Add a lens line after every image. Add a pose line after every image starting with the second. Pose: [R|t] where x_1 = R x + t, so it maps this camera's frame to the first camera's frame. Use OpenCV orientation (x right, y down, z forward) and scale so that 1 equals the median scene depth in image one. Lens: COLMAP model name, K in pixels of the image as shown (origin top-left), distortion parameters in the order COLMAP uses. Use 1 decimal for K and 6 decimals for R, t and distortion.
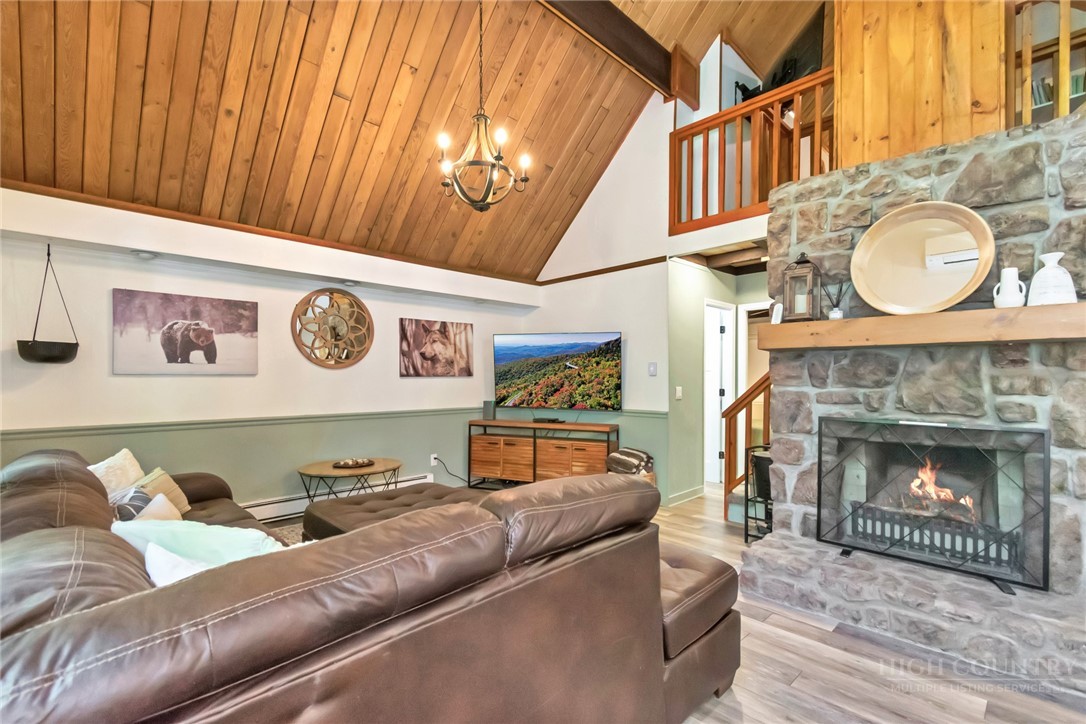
lens RADIAL K [[486.8, 0, 539.8], [0, 486.8, 378.9], [0, 0, 1]] dist [0.000875, -0.000592]
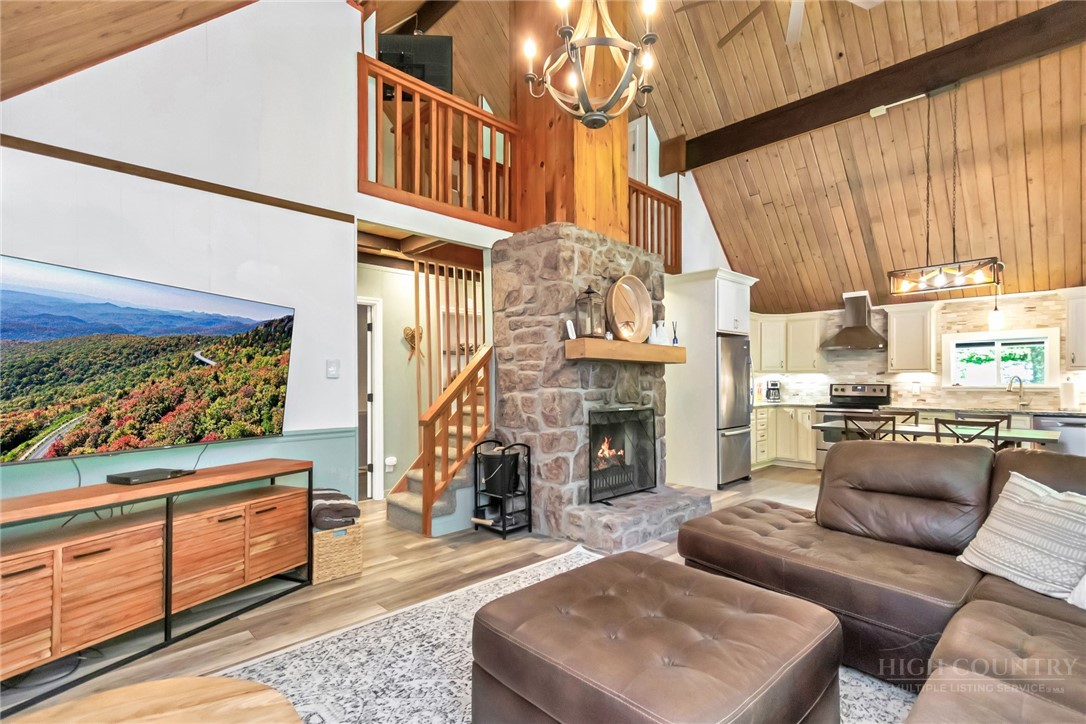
lens RADIAL K [[514.8, 0, 559.8], [0, 514.8, 381.5], [0, 0, 1]] dist [0.004281, 0.000491]
pose [[-0.017769, -0.000694, 0.999842, -0.804536], [0.002388, 0.999997, 0.000736, -0.003229], [-0.999839, 0.002401, -0.017767, 1.065902]]
